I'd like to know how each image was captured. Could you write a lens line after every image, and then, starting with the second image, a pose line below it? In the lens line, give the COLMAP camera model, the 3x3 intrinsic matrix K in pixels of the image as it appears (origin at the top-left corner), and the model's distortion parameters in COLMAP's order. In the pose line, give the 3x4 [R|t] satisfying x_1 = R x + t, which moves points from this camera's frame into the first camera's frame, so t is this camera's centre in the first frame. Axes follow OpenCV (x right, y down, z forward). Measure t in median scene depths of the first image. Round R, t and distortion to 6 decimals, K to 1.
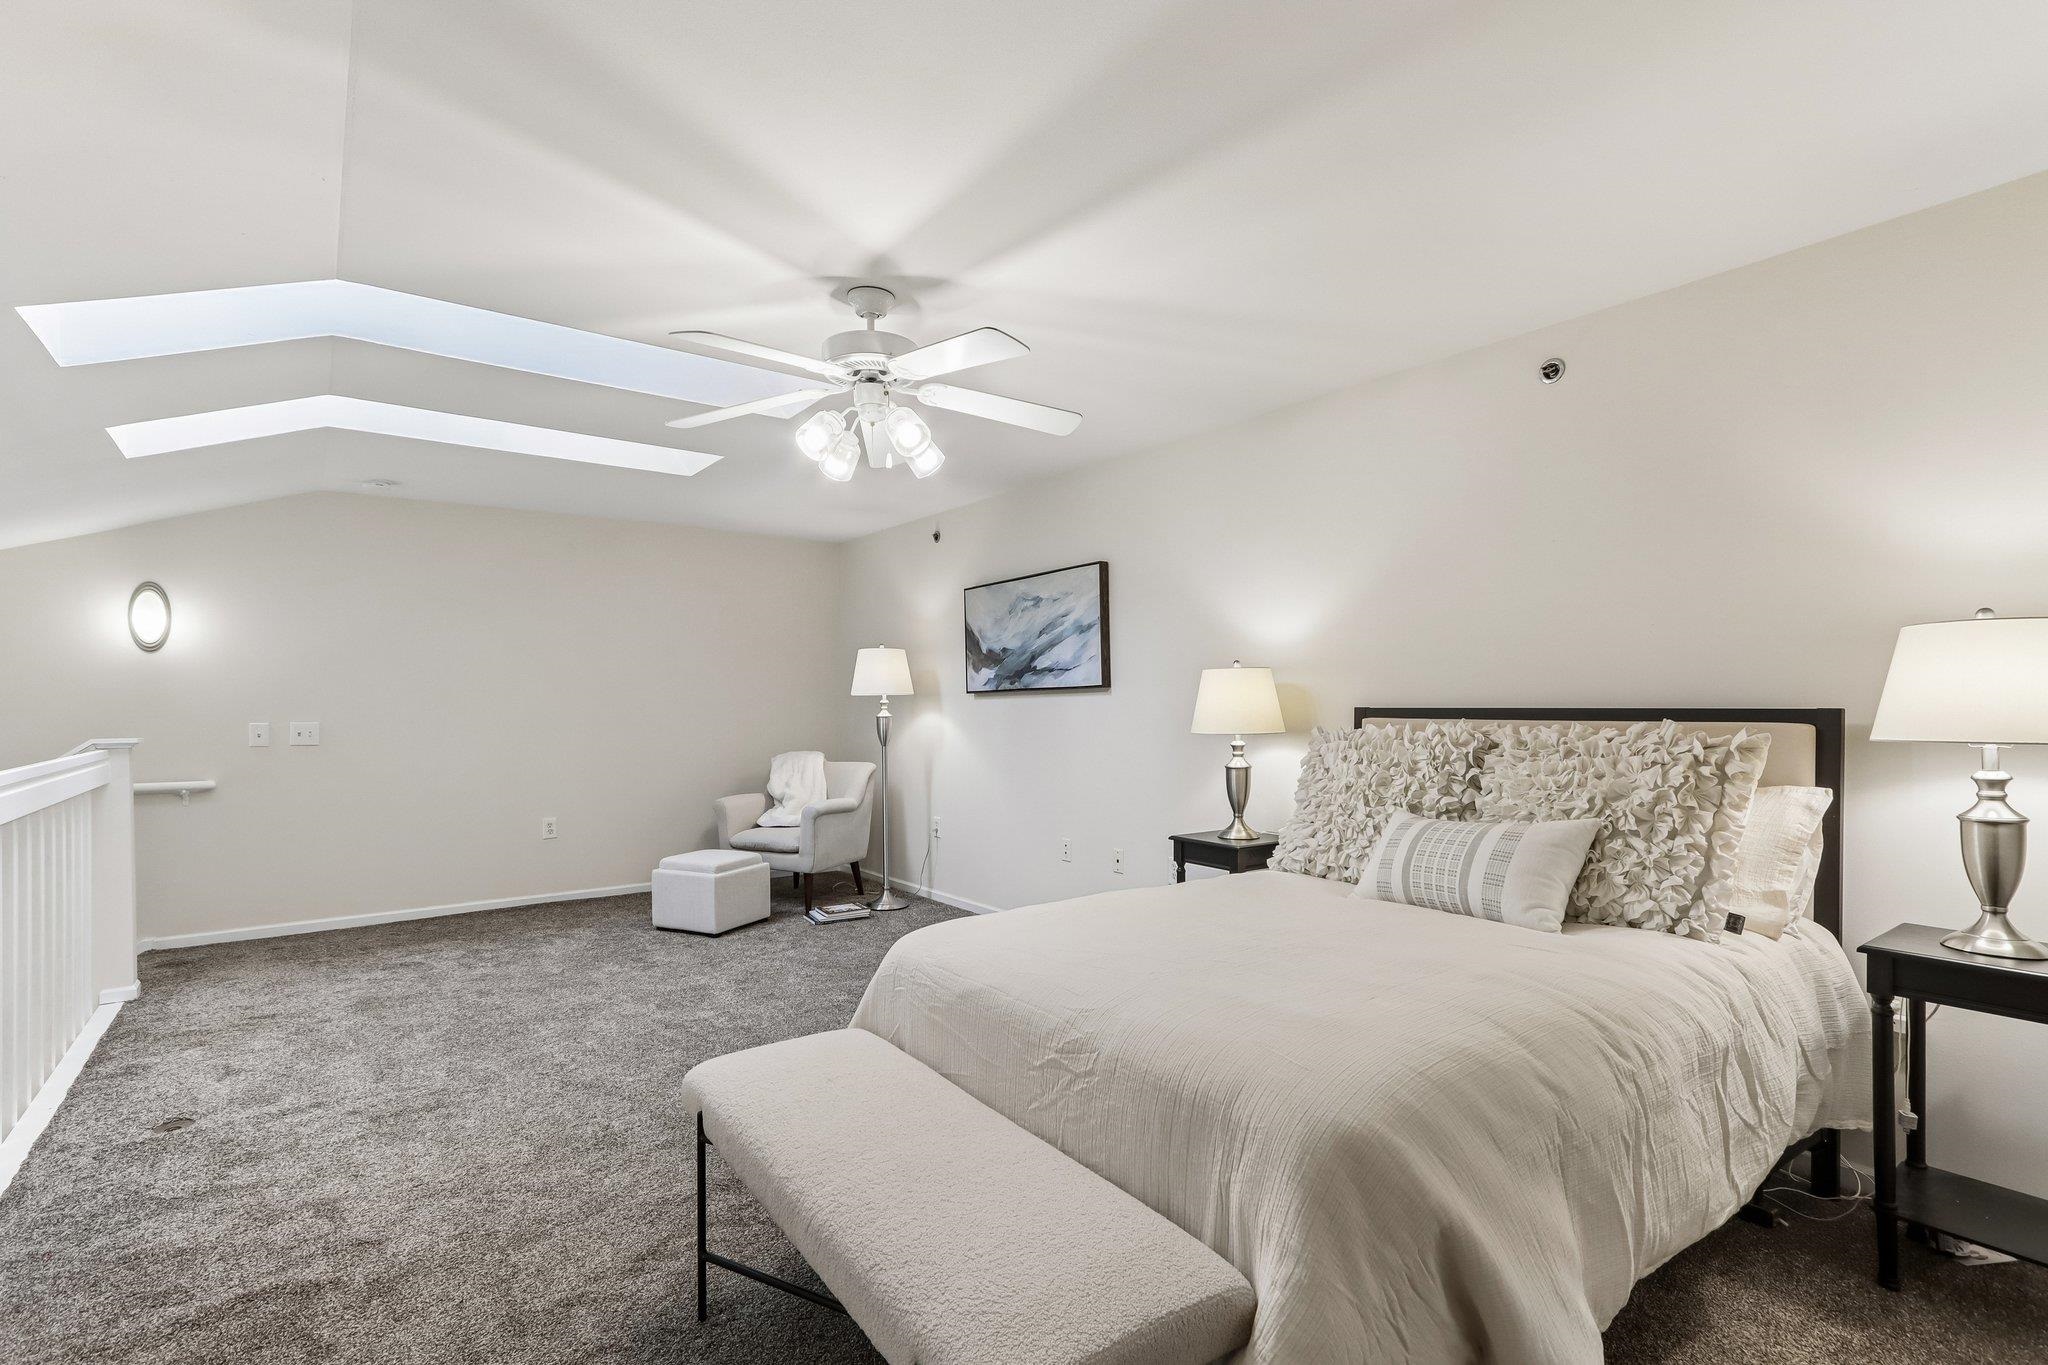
lens RADIAL K [[976.8, 0, 1030.5], [0, 976.8, 678.1], [0, 0, 1]] dist [0.031326, -0.000211]
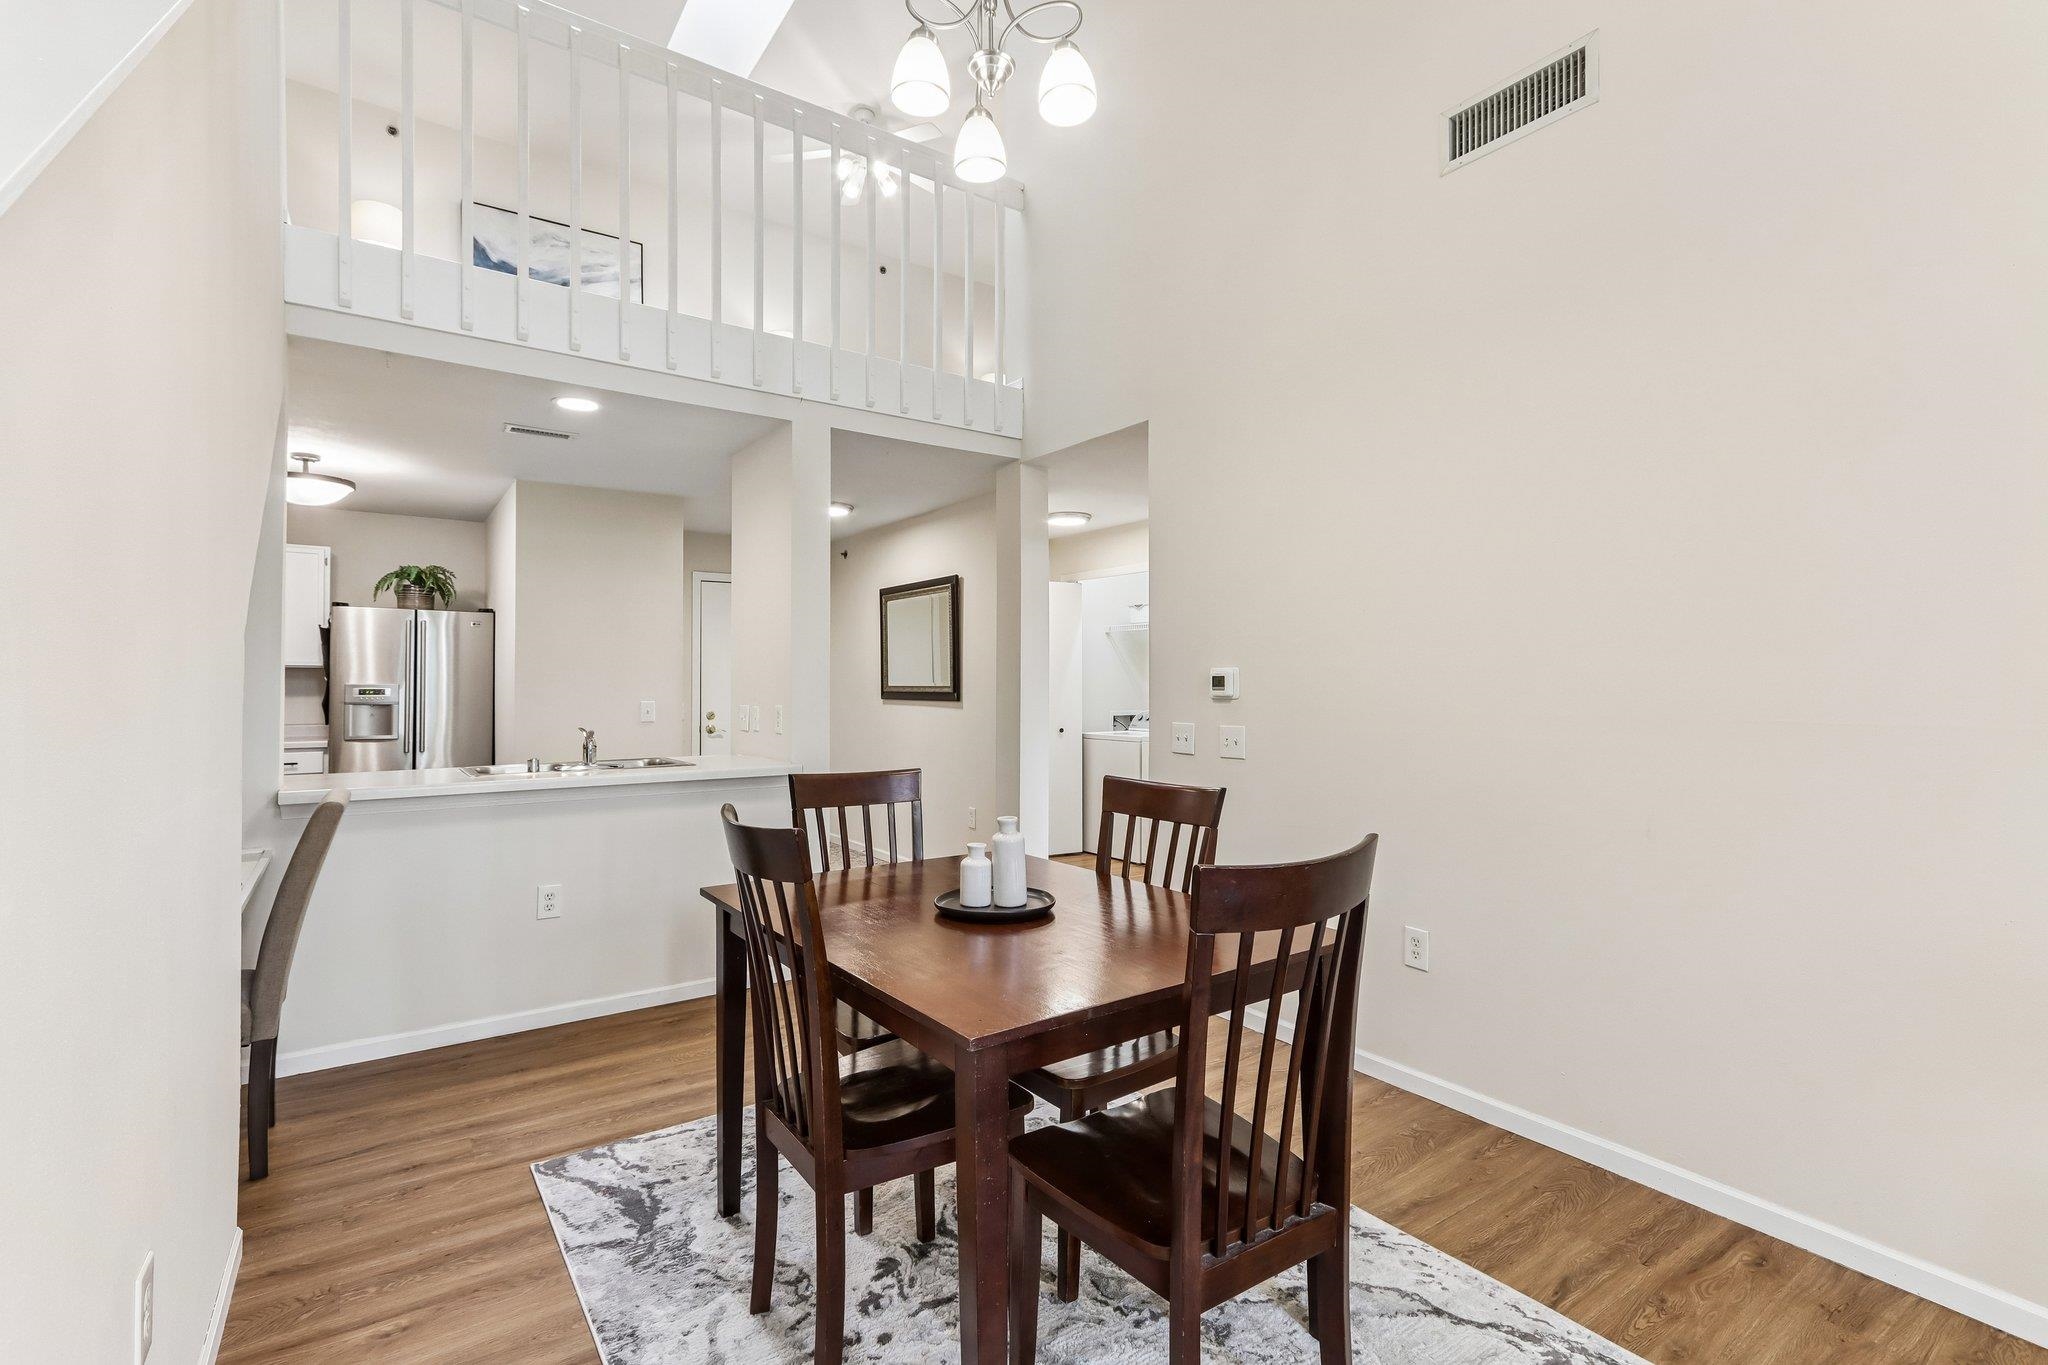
lens RADIAL K [[939.9, 0, 1020.9], [0, 939.9, 671.5], [0, 0, 1]] dist [0.013325, 0.000774]
pose [[0.042051, 0.017929, 0.998955, -1.326869], [-0.032626, 0.999330, -0.016562, 0.540843], [-0.998583, -0.031895, 0.042608, 0.276805]]
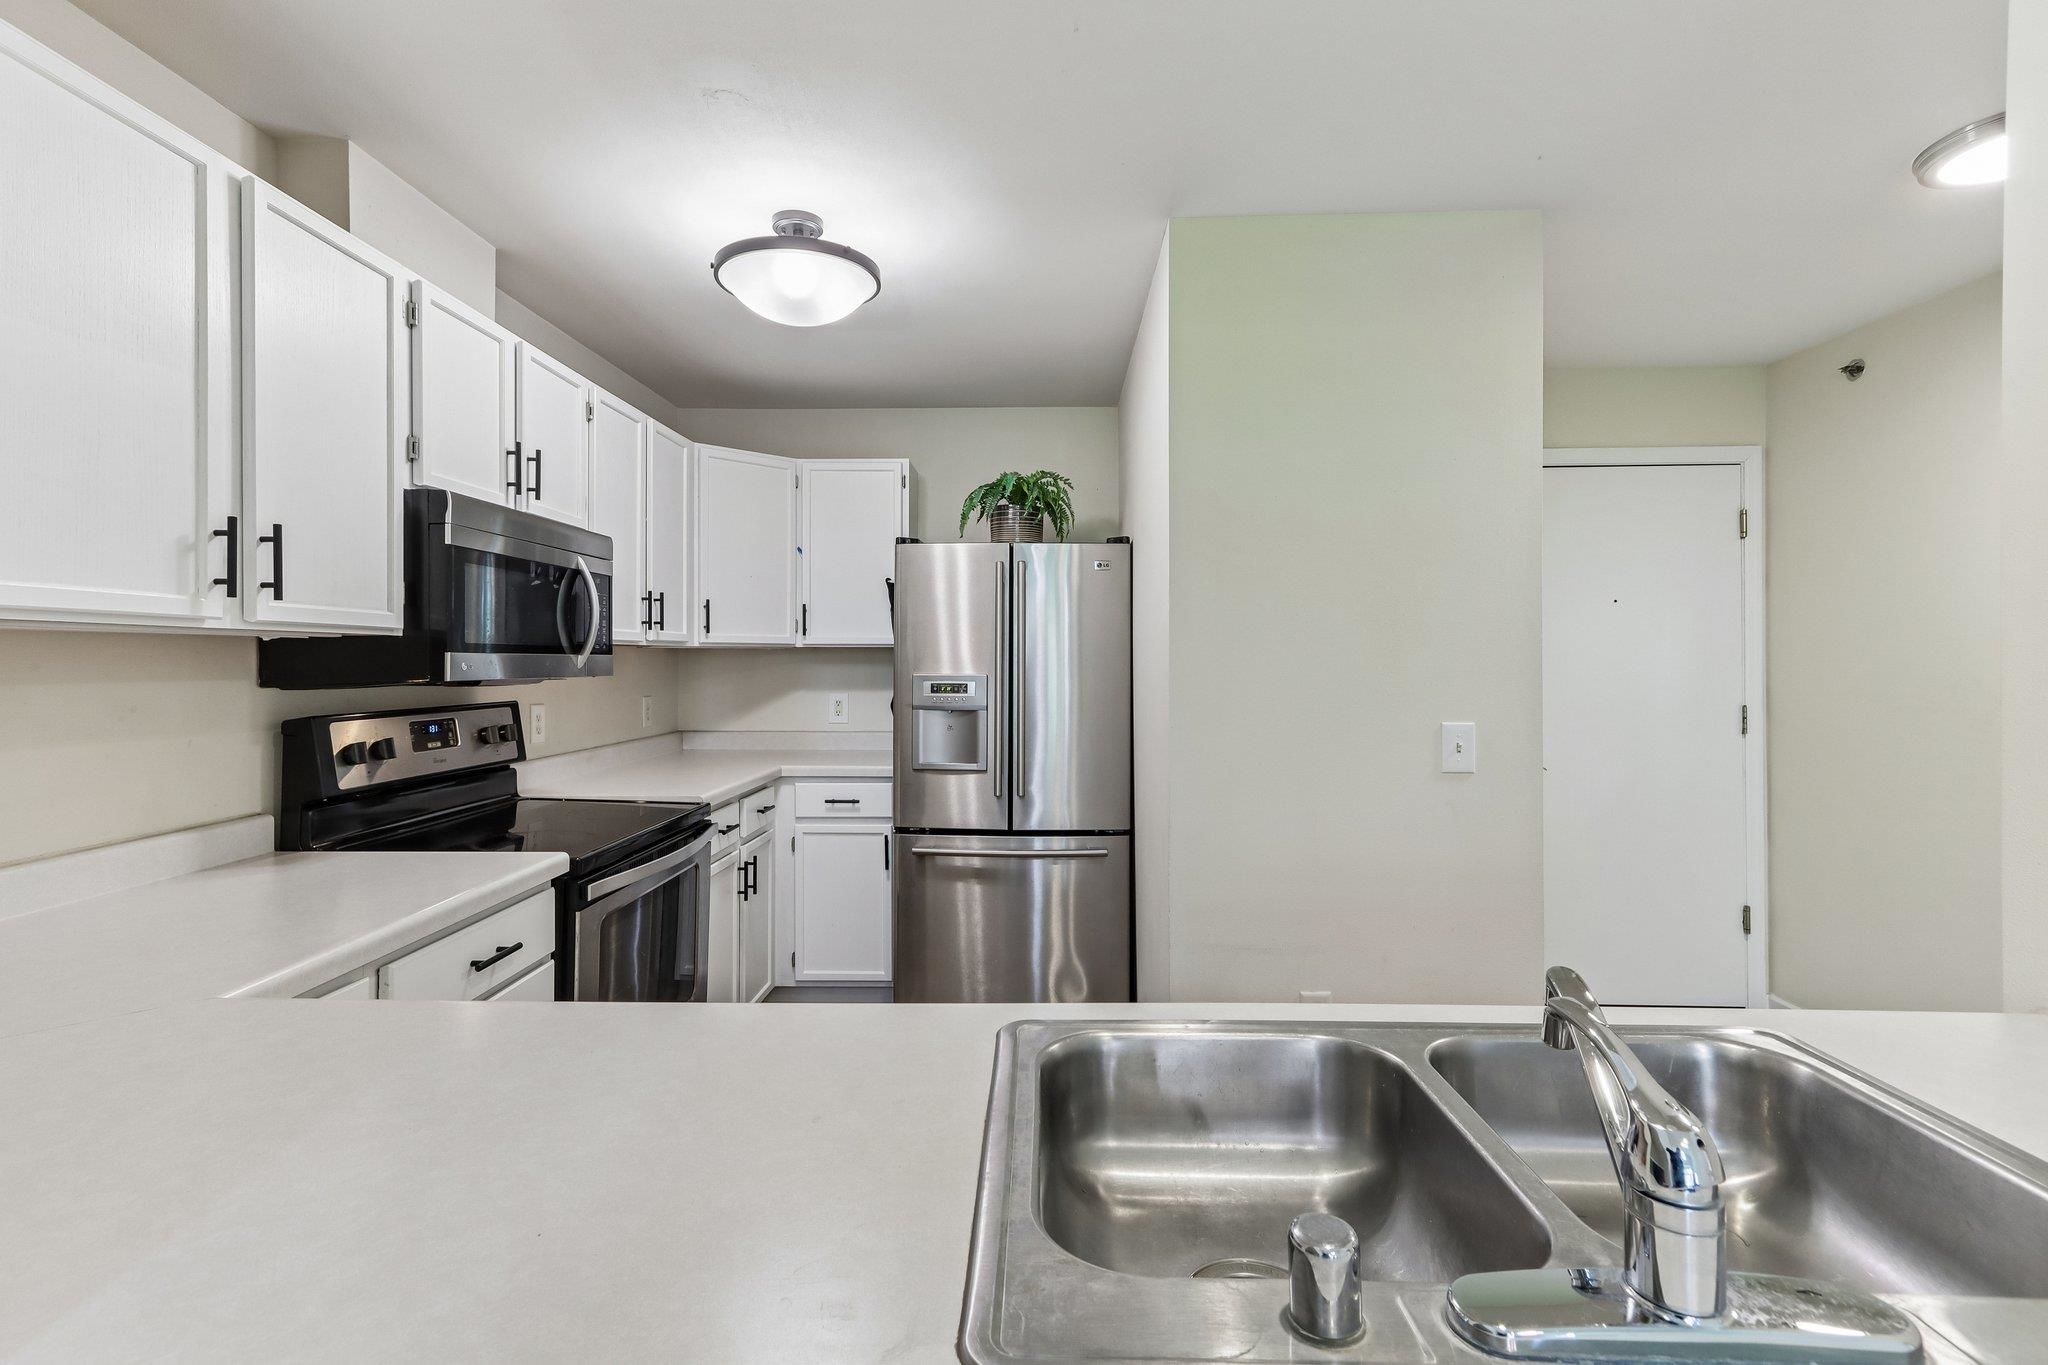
lens RADIAL K [[955.8, 0, 1022.5], [0, 955.8, 665.0], [0, 0, 1]] dist [0.011214, 0.000189]
pose [[0.622297, 0.001078, 0.782781, -0.731999], [-0.027925, 0.999393, 0.020823, 0.540592], [-0.782283, -0.034817, 0.621949, 0.637487]]
